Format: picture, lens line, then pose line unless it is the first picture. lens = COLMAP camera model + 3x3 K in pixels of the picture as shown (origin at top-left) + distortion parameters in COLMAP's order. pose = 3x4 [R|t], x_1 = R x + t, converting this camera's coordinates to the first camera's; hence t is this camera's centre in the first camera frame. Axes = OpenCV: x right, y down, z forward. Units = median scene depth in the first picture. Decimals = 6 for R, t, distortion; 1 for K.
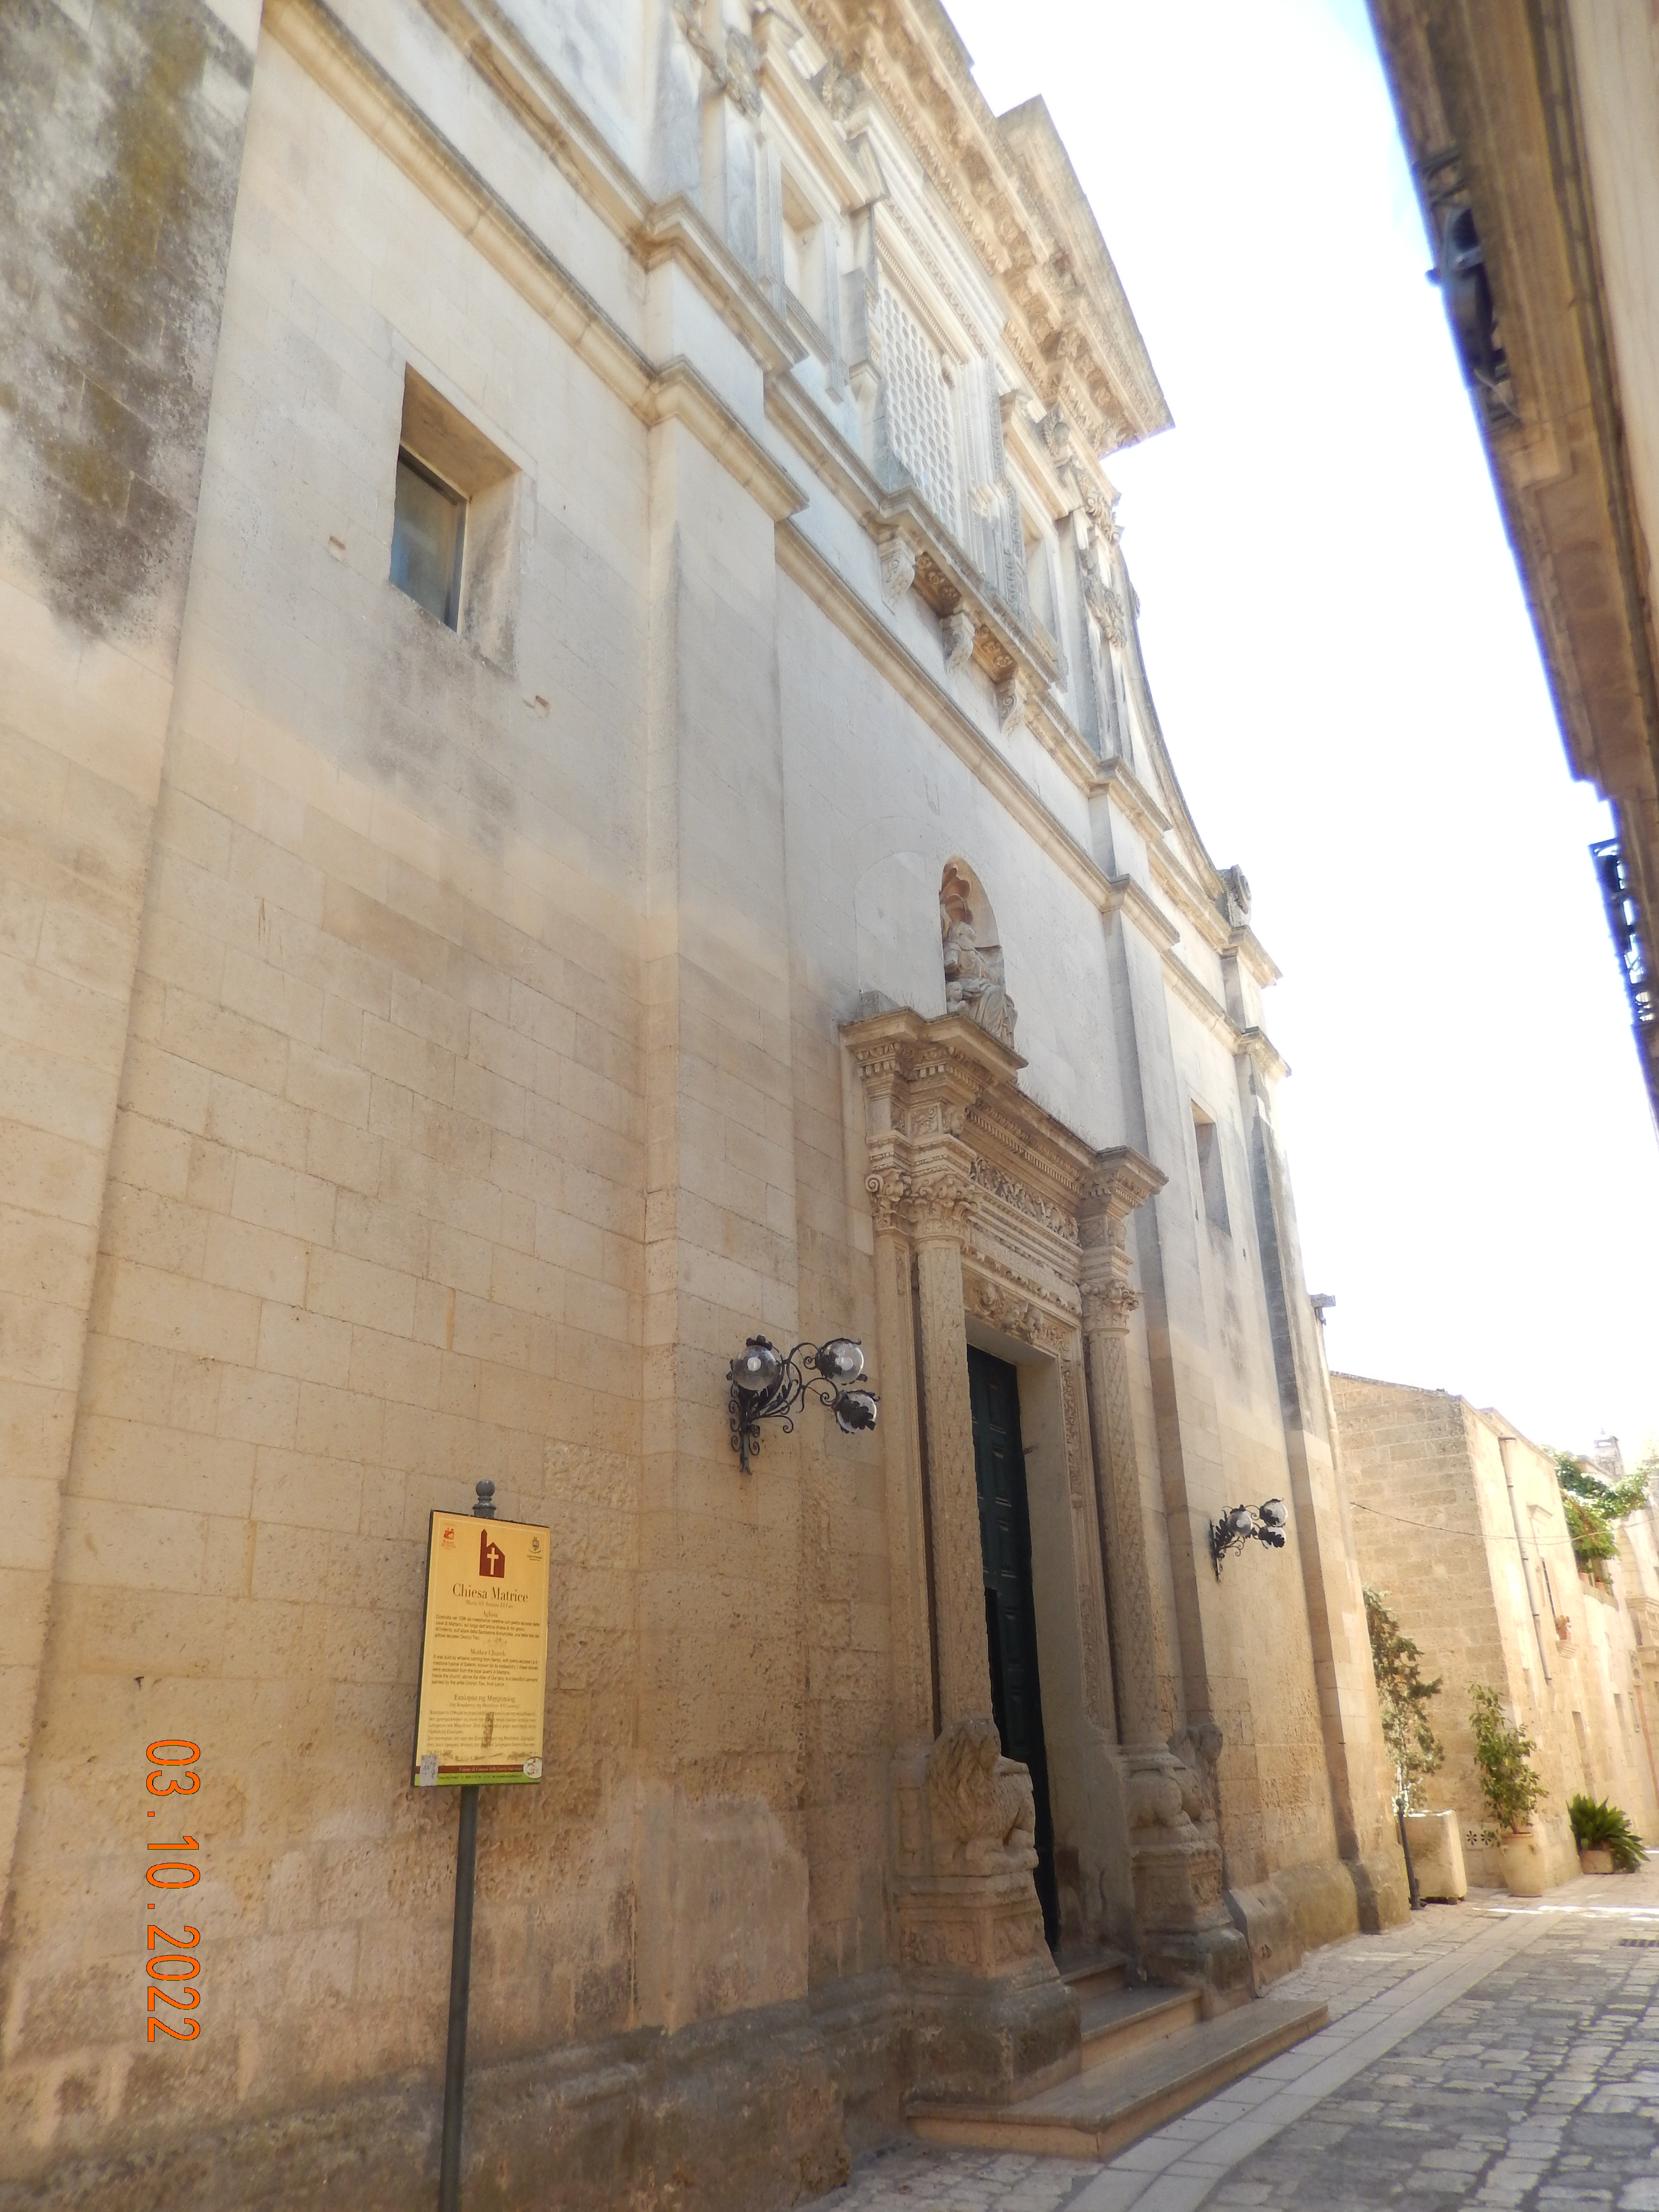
lens RADIAL K [[1631.2, 0, 829.5], [0, 1631.2, 1106.0], [0, 0, 1]] dist [0.012508, 0.001066]
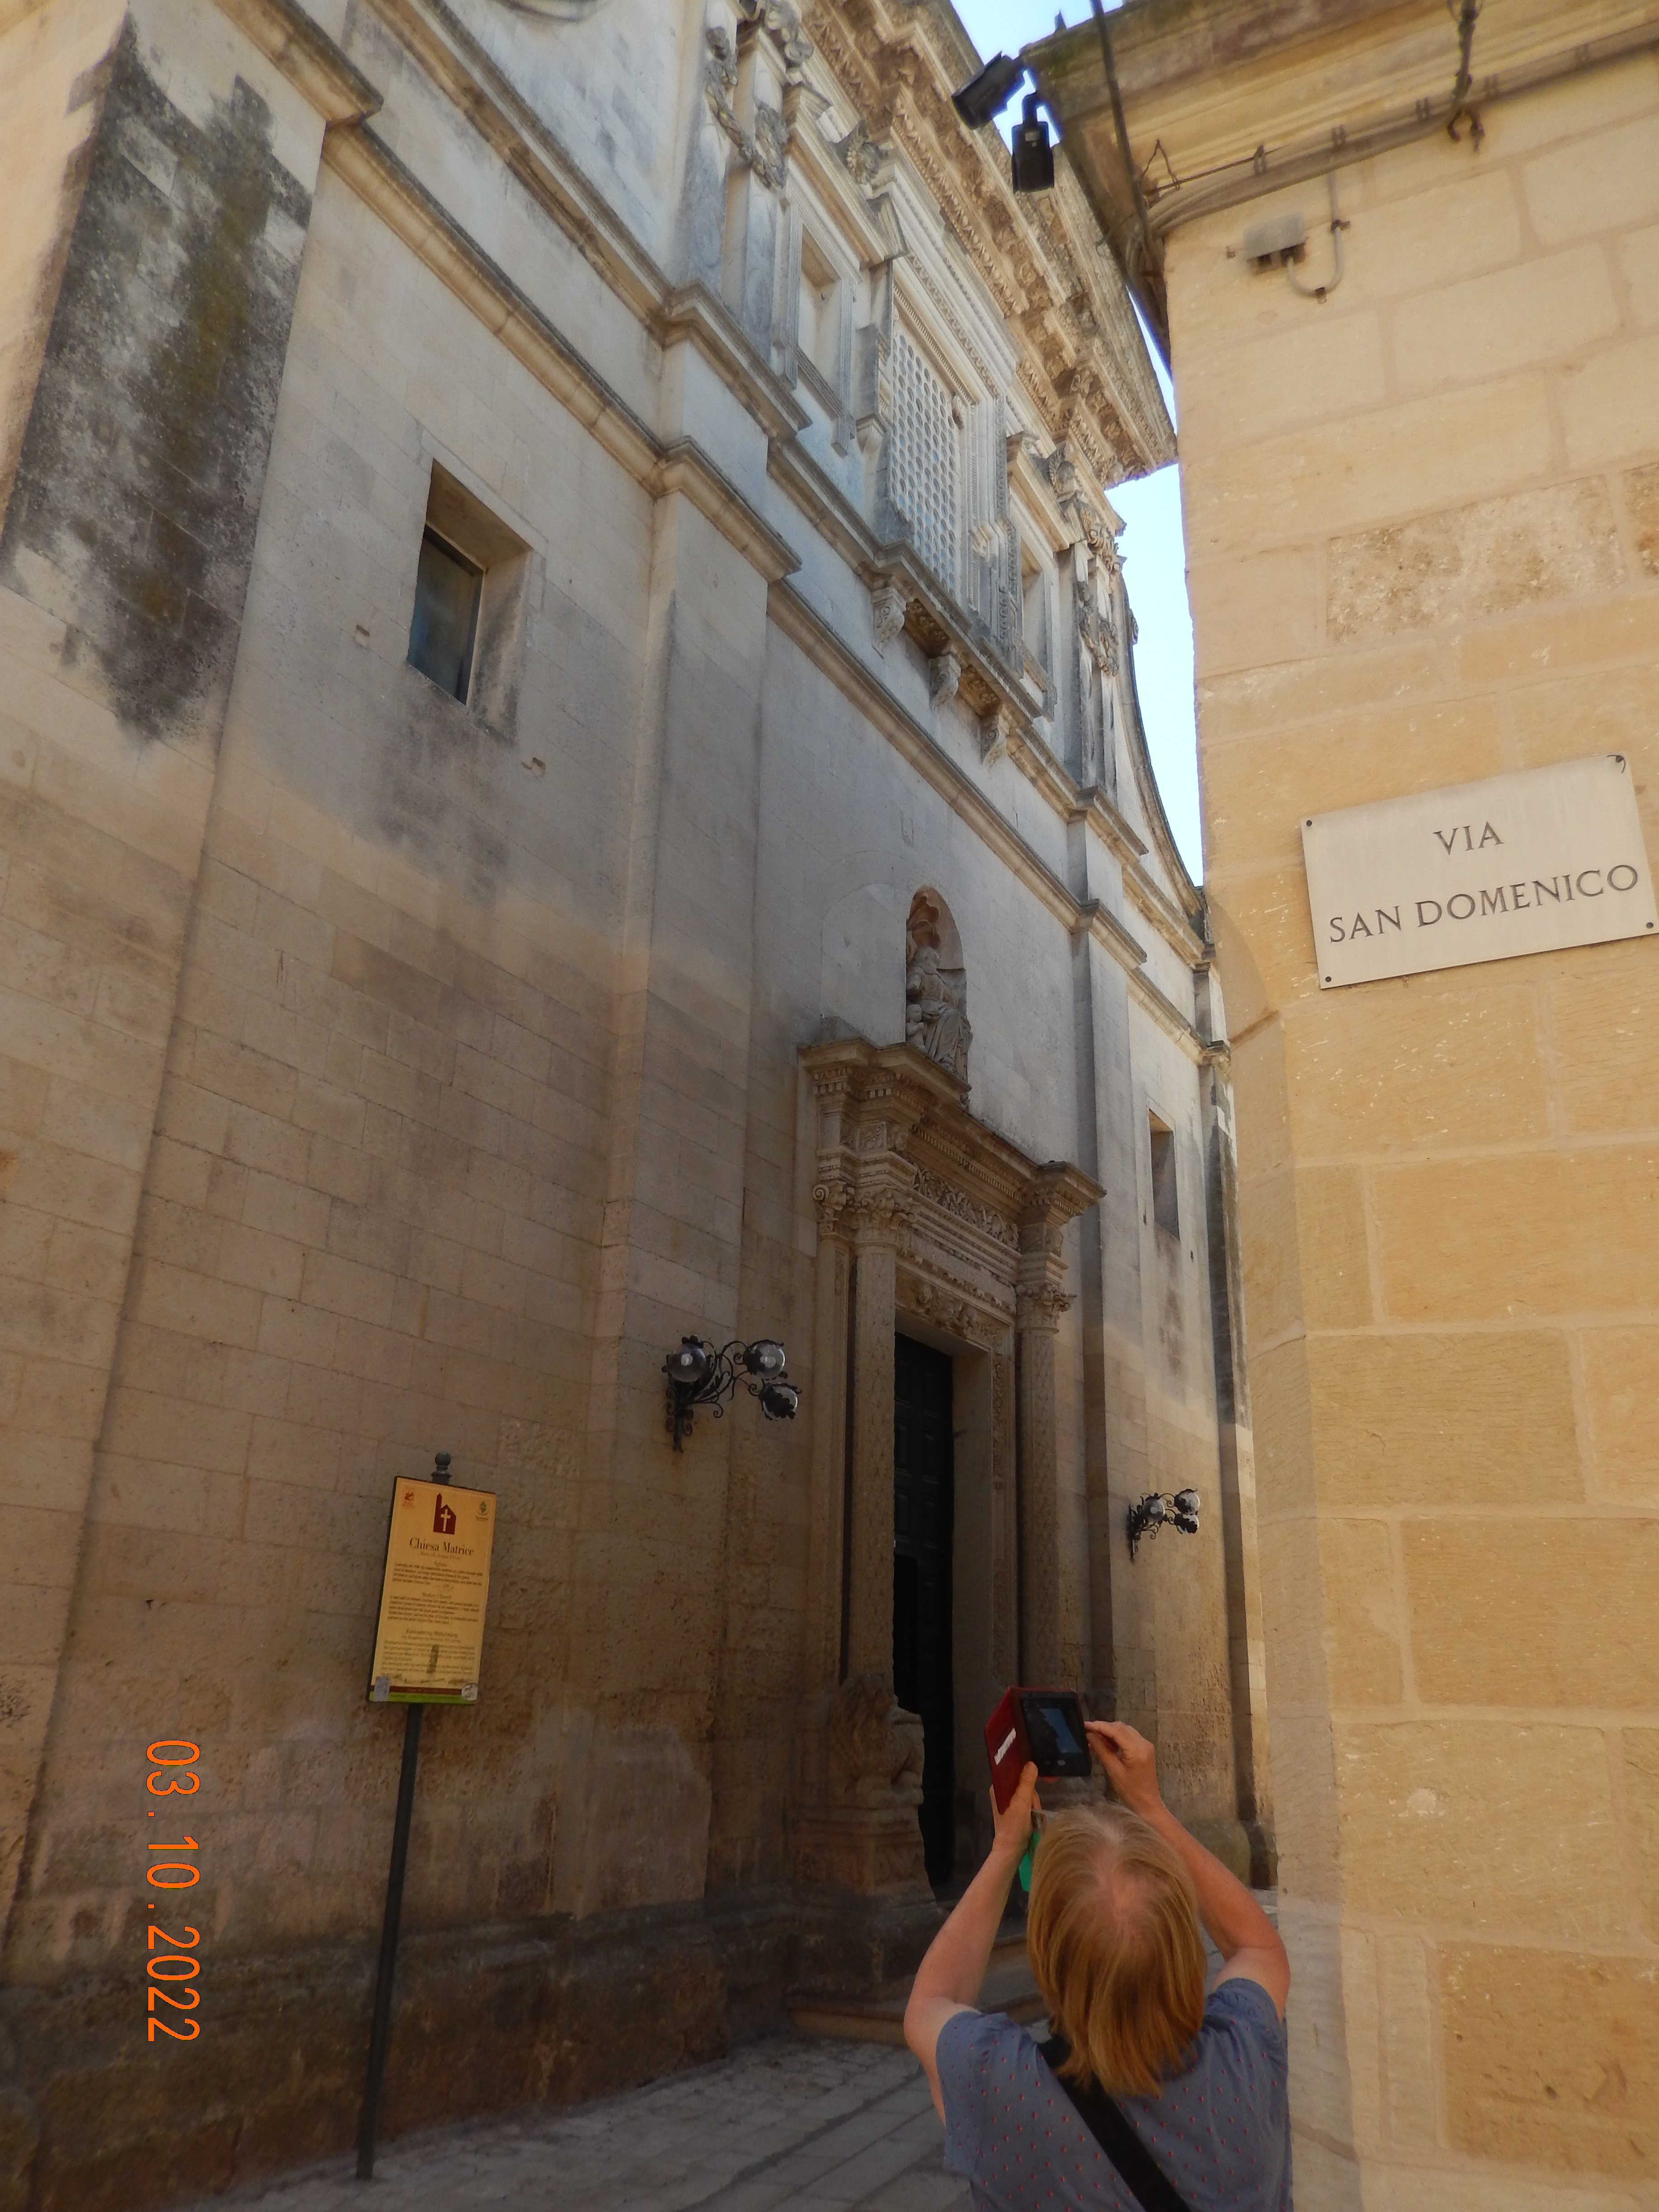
lens RADIAL K [[1627.7, 0, 829.5], [0, 1627.7, 1106.0], [0, 0, 1]] dist [0.007435, 0.004218]
pose [[0.998230, 0.058612, -0.010050, 0.050202], [-0.058276, 0.997818, 0.031028, -0.056600], [0.011846, -0.030387, 0.999468, -0.131980]]
